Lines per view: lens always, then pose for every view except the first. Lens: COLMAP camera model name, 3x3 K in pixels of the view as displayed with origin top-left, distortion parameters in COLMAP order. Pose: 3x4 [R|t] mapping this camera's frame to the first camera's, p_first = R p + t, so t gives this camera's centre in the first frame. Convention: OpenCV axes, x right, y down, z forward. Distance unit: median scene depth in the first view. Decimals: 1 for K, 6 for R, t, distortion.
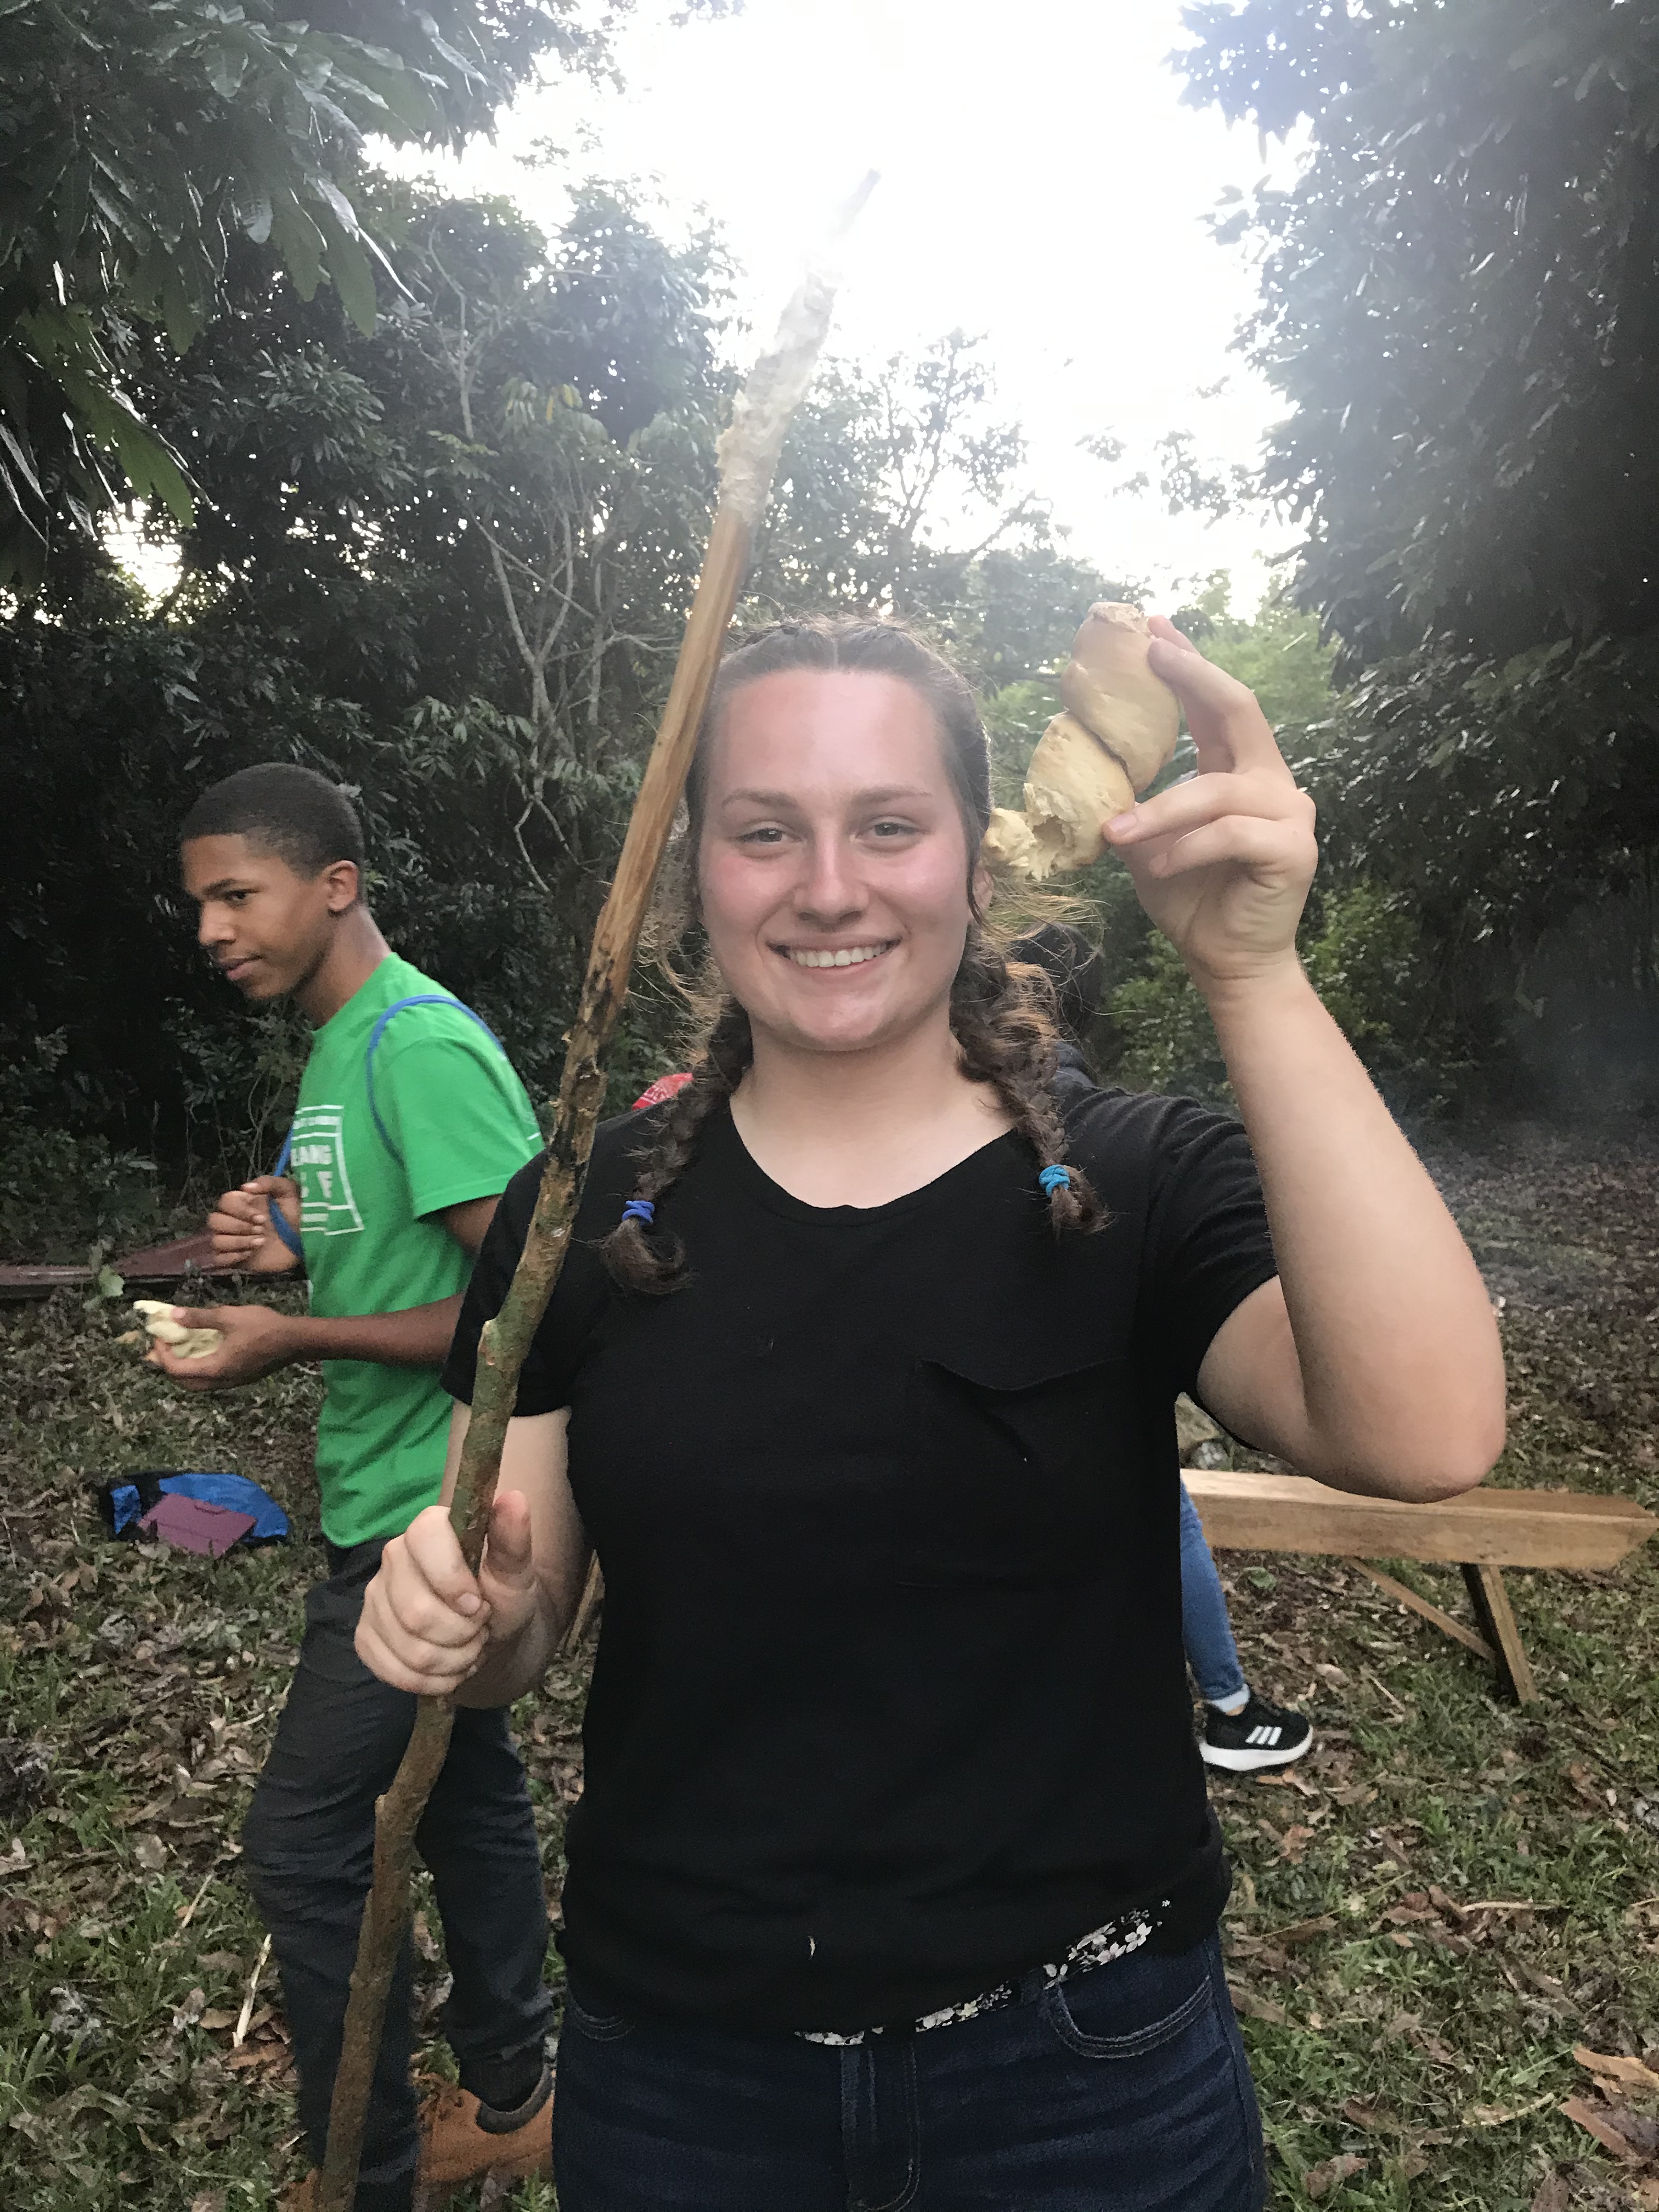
lens RADIAL K [[1798.5, 0, 828.2], [0, 1798.5, 1106.3], [0, 0, 1]] dist [-0.000617, 0.011979]
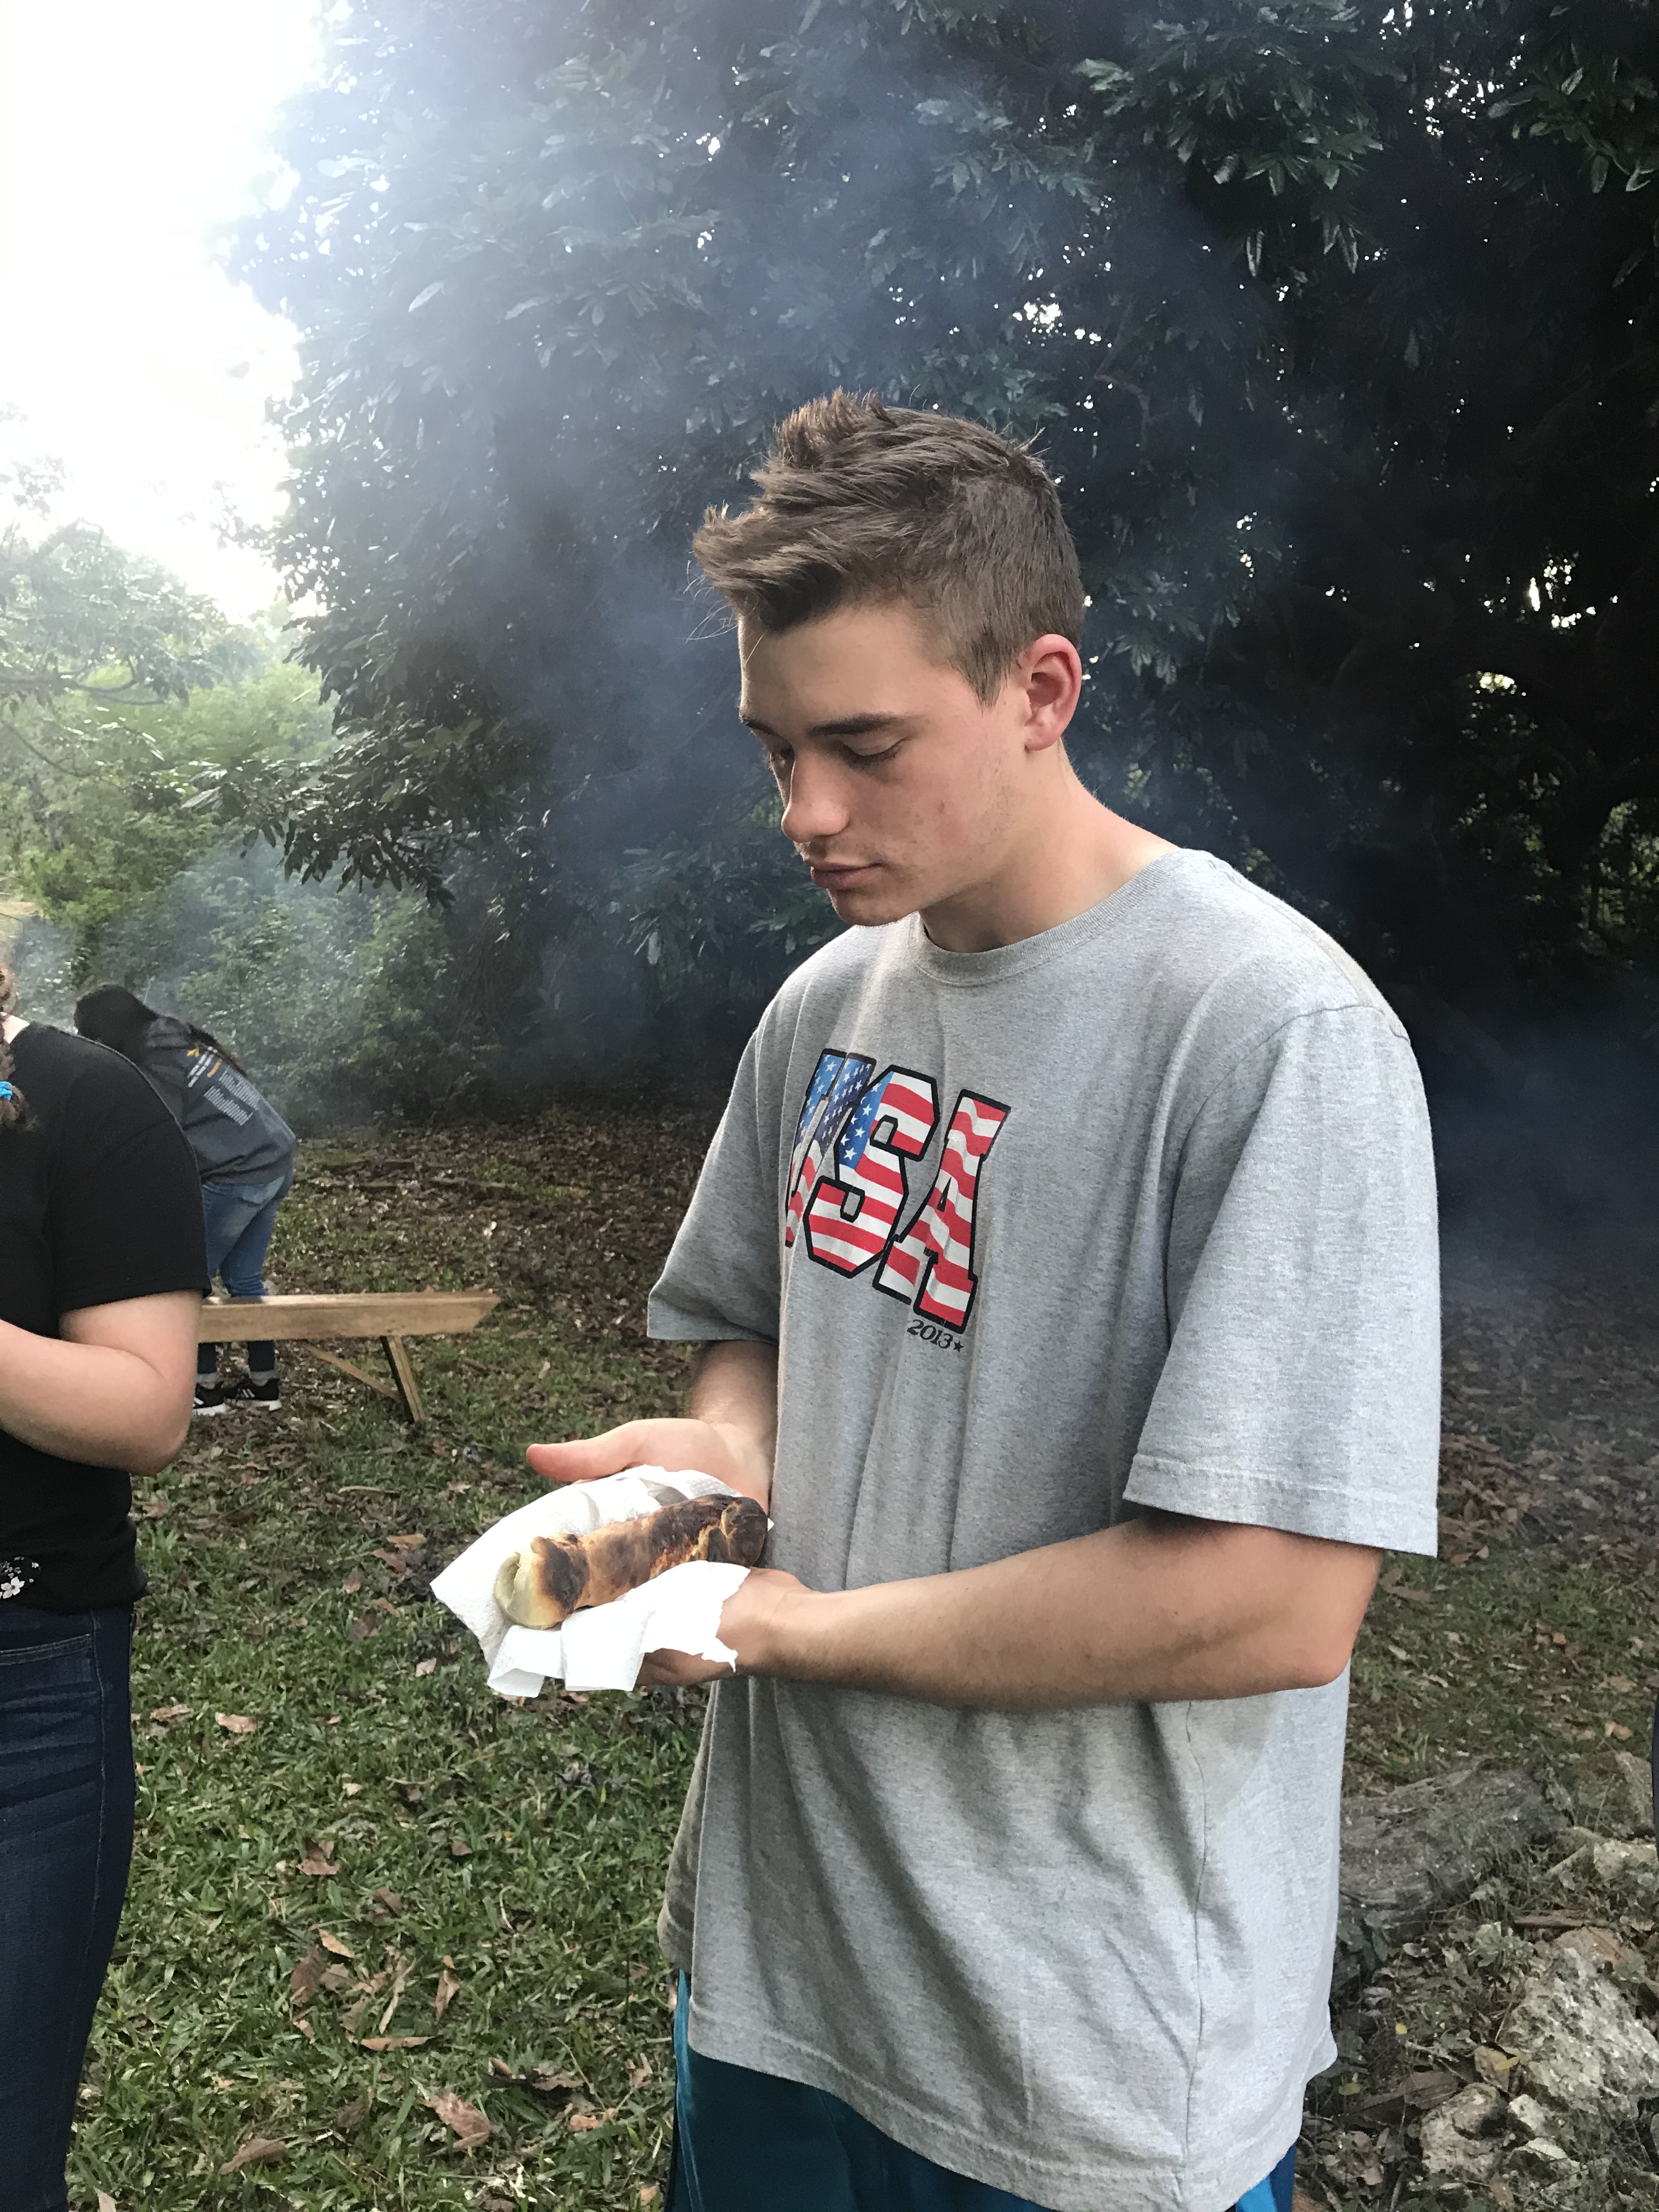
lens RADIAL K [[1798.5, 0, 833.8], [0, 1798.5, 1094.4], [0, 0, 1]] dist [-0.000617, 0.011979]
pose [[0.880868, -0.023637, 0.472772, -0.007521], [0.028163, 0.999600, -0.002497, 0.021015], [-0.472524, 0.015514, 0.881181, -0.175922]]
